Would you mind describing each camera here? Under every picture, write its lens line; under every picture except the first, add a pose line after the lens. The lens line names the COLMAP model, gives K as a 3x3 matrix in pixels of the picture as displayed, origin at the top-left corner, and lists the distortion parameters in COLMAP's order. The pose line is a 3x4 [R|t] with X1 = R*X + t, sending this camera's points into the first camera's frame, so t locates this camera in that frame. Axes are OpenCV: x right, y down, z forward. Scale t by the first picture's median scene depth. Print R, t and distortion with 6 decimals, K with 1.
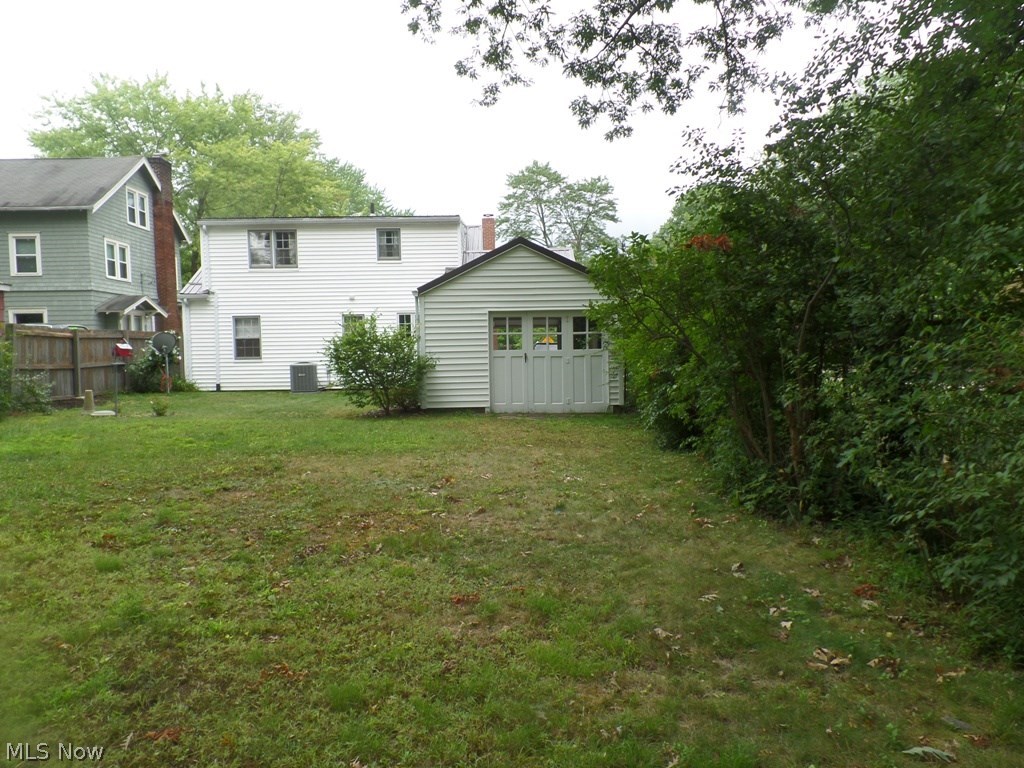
lens RADIAL K [[715.5, 0, 512.0], [0, 715.5, 384.0], [0, 0, 1]] dist [0.024795, -0.001047]
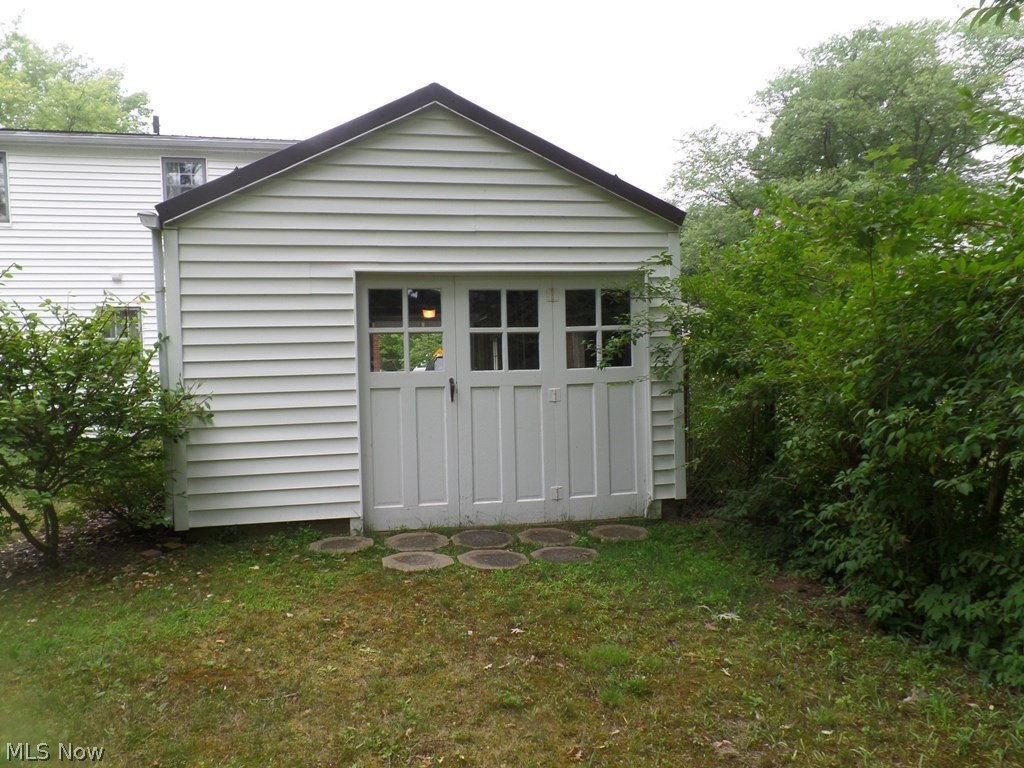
lens RADIAL K [[715.5, 0, 512.0], [0, 715.5, 384.0], [0, 0, 1]] dist [0.024795, -0.001047]
pose [[0.987006, -0.012821, 0.160171, -0.007830], [0.015970, 0.999703, -0.018385, -0.020809], [-0.159887, 0.020704, 0.986918, 0.388916]]
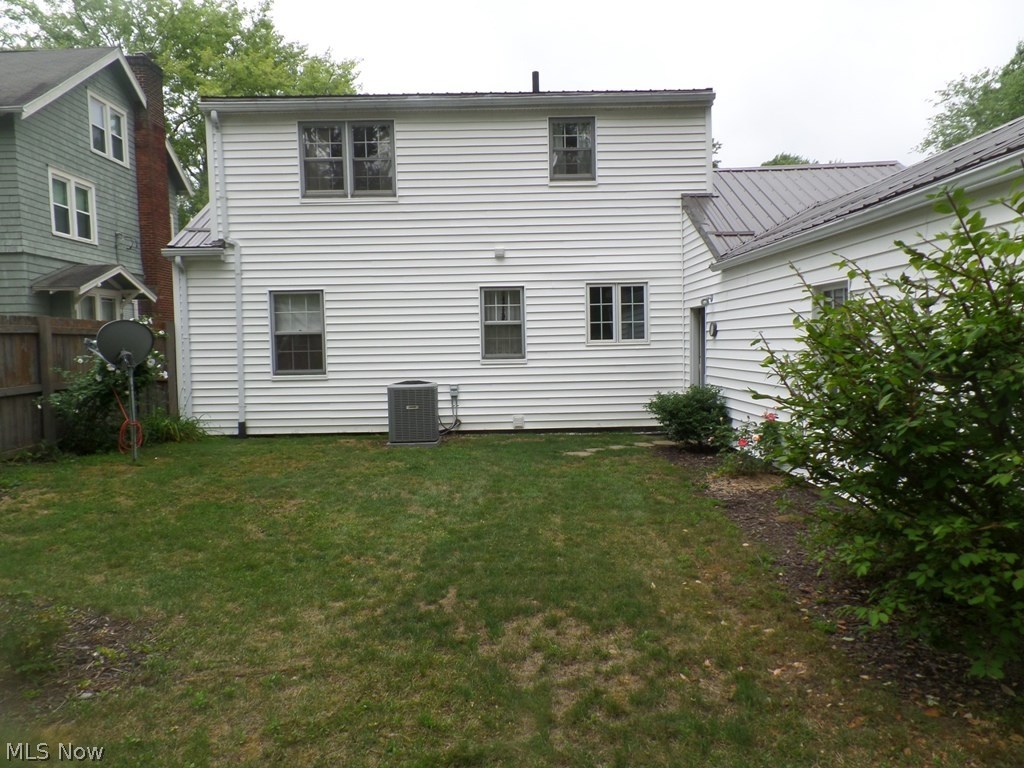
lens RADIAL K [[715.5, 0, 512.0], [0, 715.5, 384.0], [0, 0, 1]] dist [0.024795, -0.001047]
pose [[0.999945, -0.002772, -0.010076, -0.209329], [0.002831, 0.999979, 0.005856, -0.029980], [0.010059, -0.005884, 0.999932, 0.484148]]
